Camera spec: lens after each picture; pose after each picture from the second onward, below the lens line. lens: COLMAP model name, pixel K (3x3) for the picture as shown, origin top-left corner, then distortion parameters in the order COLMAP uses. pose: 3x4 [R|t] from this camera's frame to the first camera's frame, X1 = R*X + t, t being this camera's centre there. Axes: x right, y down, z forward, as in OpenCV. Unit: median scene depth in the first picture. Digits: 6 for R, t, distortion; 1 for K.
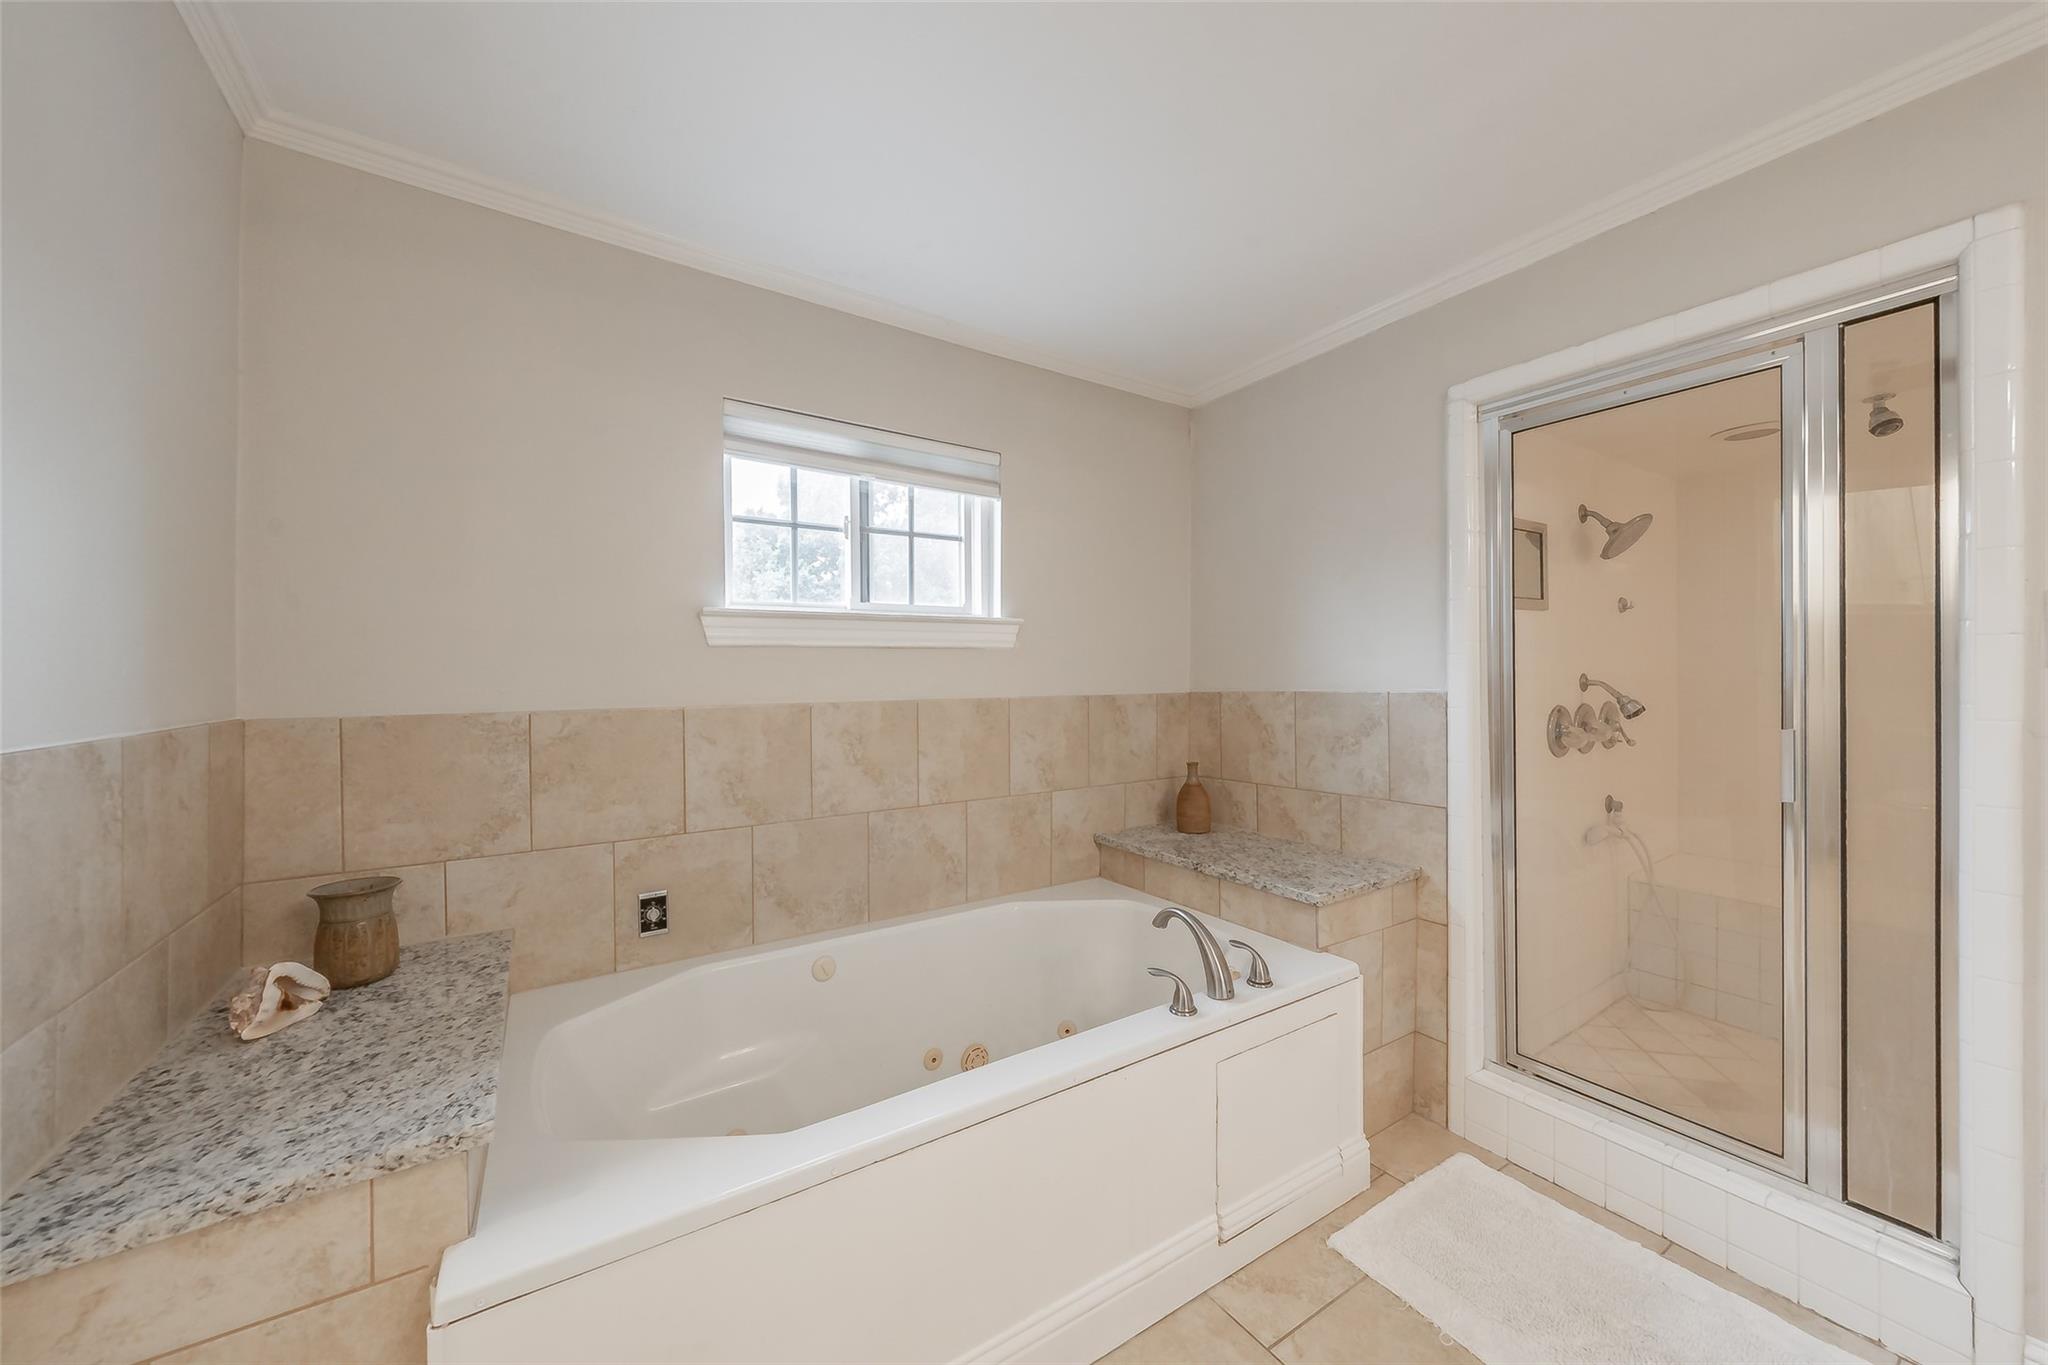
lens RADIAL K [[734.1, 0, 1021.2], [0, 734.1, 682.0], [0, 0, 1]] dist [-0.005410, -0.000019]
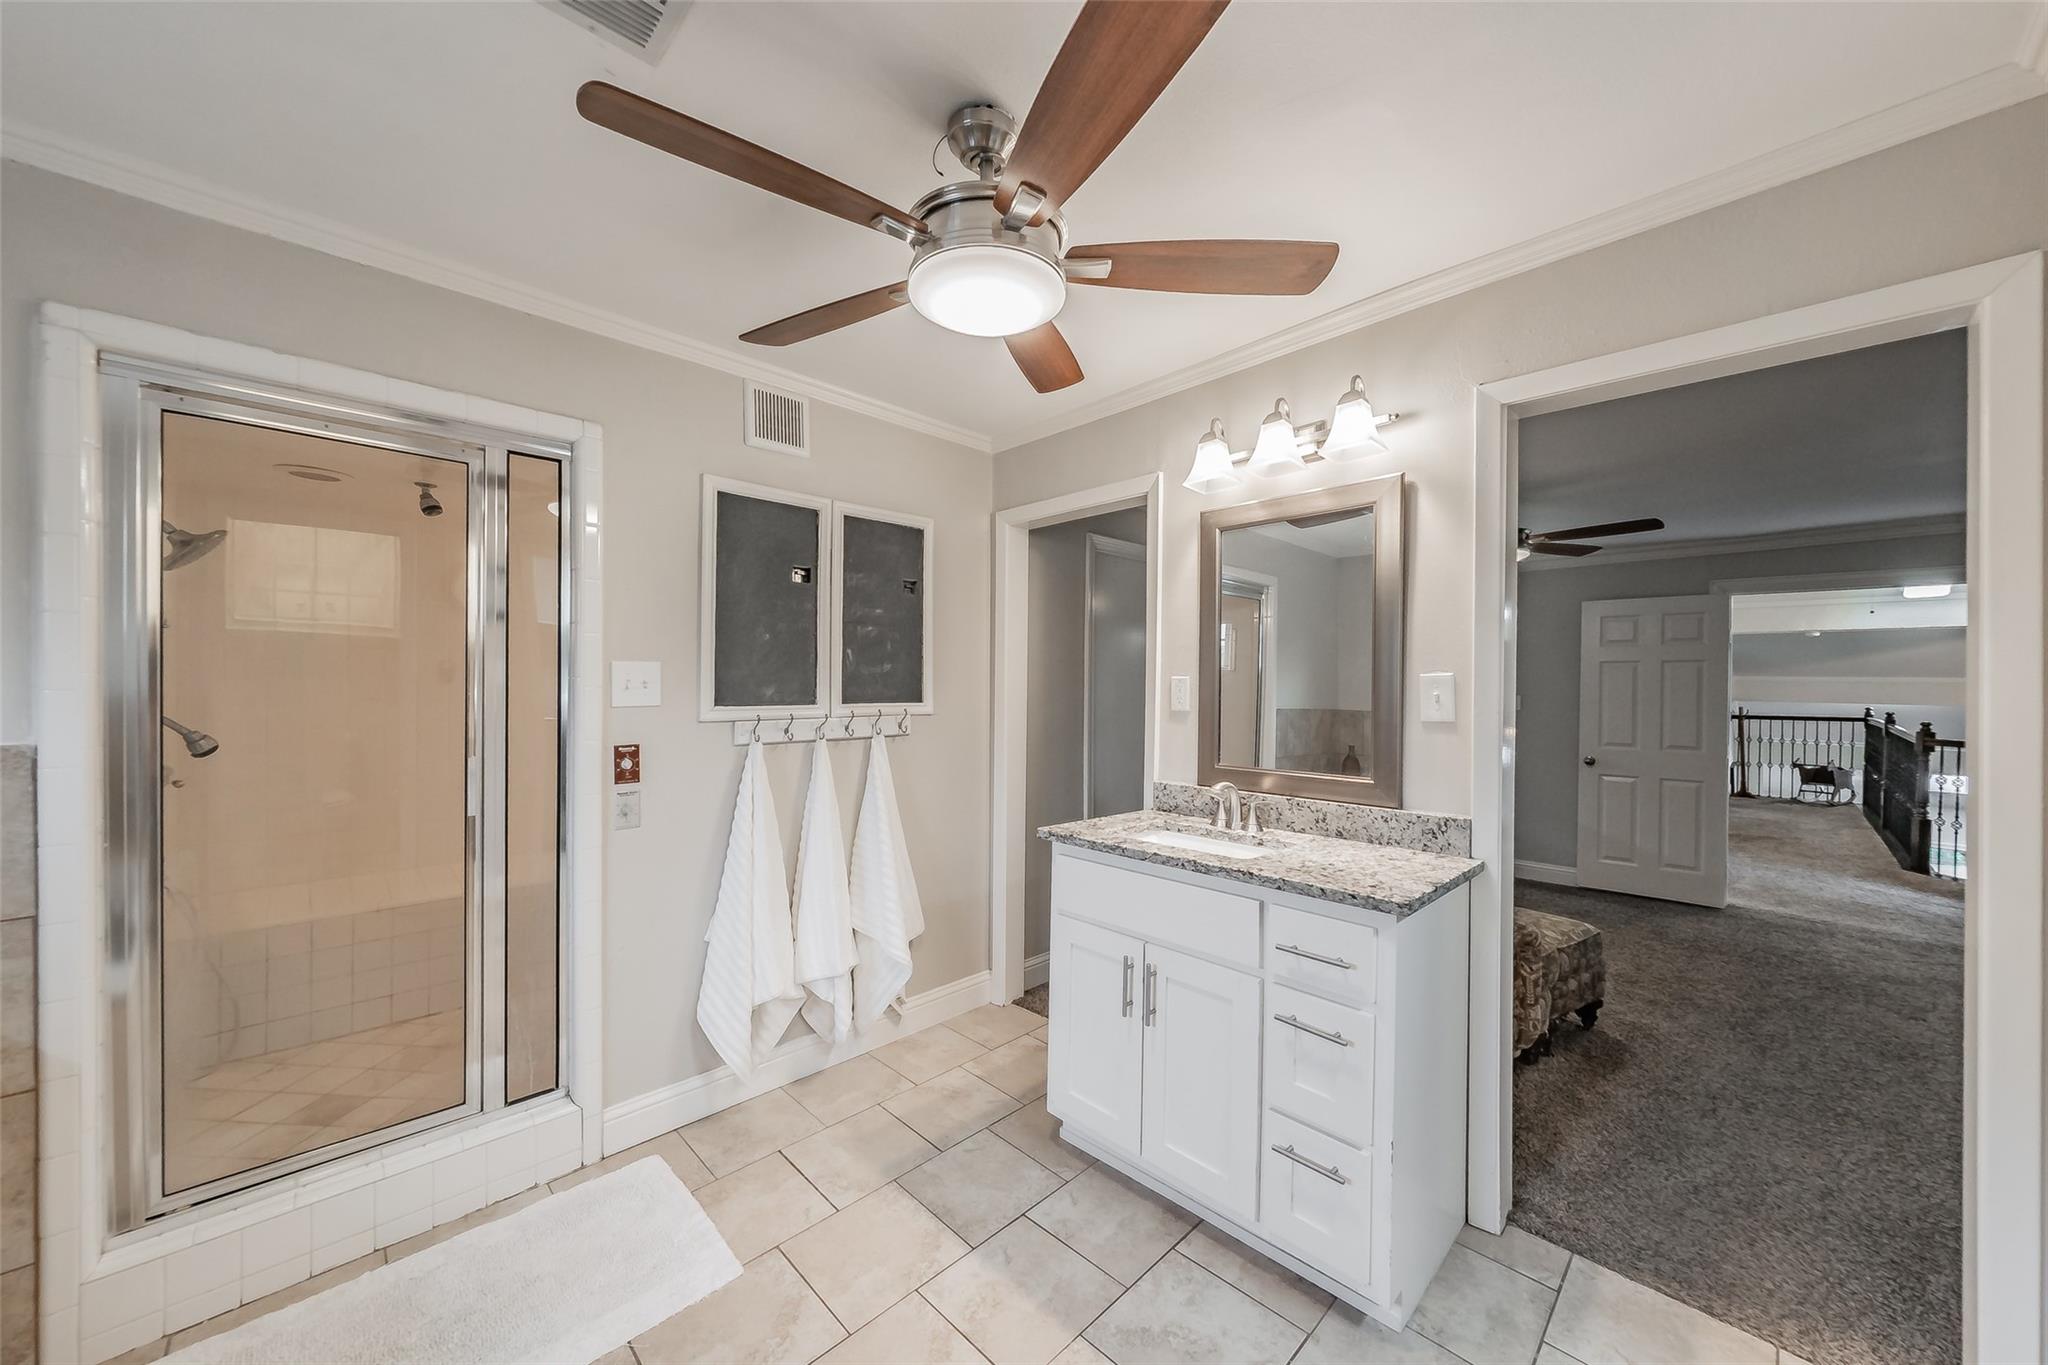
lens RADIAL K [[719.9, 0, 1024.1], [0, 719.9, 693.4], [0, 0, 1]] dist [-0.001157, -0.000051]
pose [[-0.198544, -0.008376, 0.980056, -0.243964], [0.000418, 0.999963, 0.008631, -0.038897], [-0.980092, 0.002123, -0.198533, 0.225607]]
